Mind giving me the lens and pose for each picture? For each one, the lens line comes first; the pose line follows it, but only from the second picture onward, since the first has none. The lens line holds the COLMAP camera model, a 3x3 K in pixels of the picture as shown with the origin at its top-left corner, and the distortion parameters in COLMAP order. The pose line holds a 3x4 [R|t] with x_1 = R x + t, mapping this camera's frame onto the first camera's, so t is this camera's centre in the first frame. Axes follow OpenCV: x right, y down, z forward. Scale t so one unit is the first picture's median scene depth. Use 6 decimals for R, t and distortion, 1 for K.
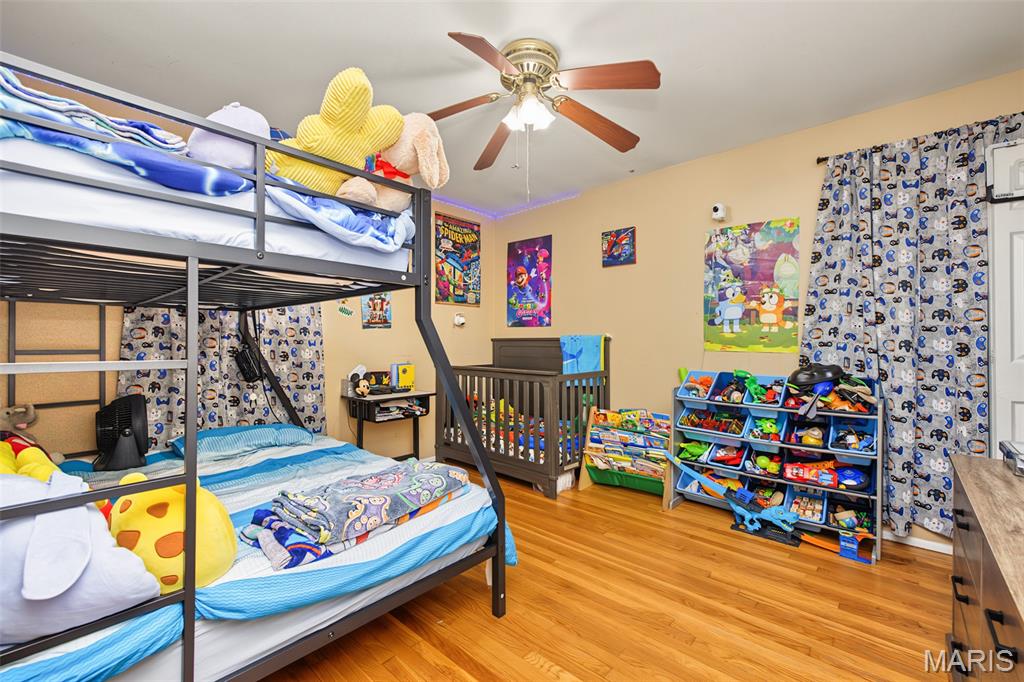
lens RADIAL K [[431.4, 0, 506.6], [0, 431.4, 340.0], [0, 0, 1]] dist [0.007214, -0.003317]
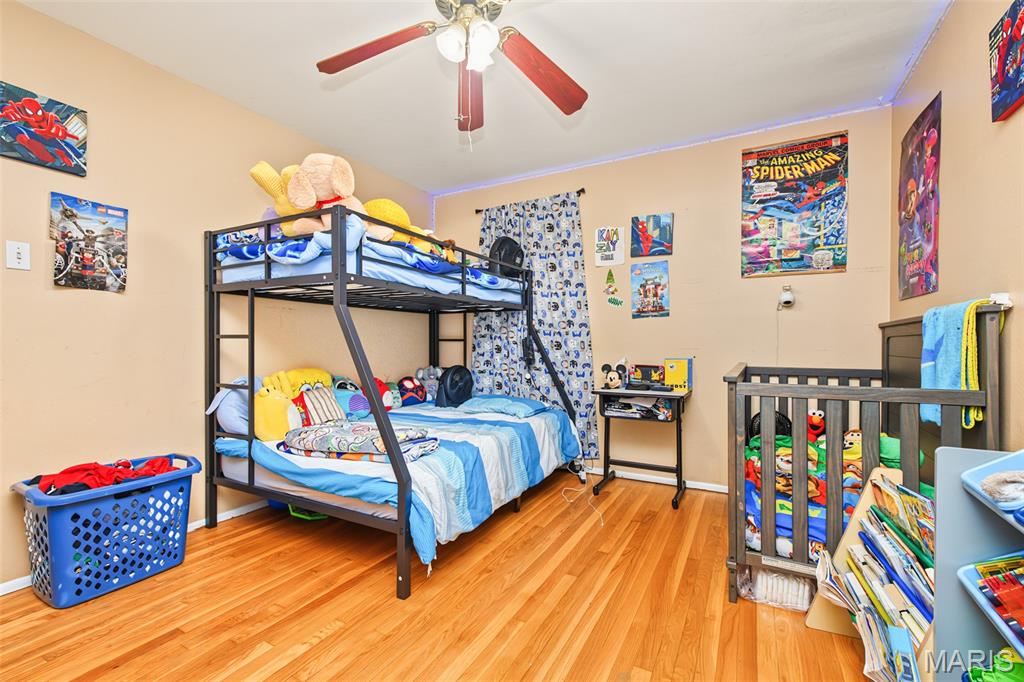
lens RADIAL K [[431.4, 0, 510.2], [0, 431.4, 343.4], [0, 0, 1]] dist [0.007214, -0.003317]
pose [[0.240465, 0.000148, -0.970658, 0.499614], [0.002080, 0.999998, 0.000668, 0.026333], [0.970655, -0.002180, 0.240465, 0.502928]]
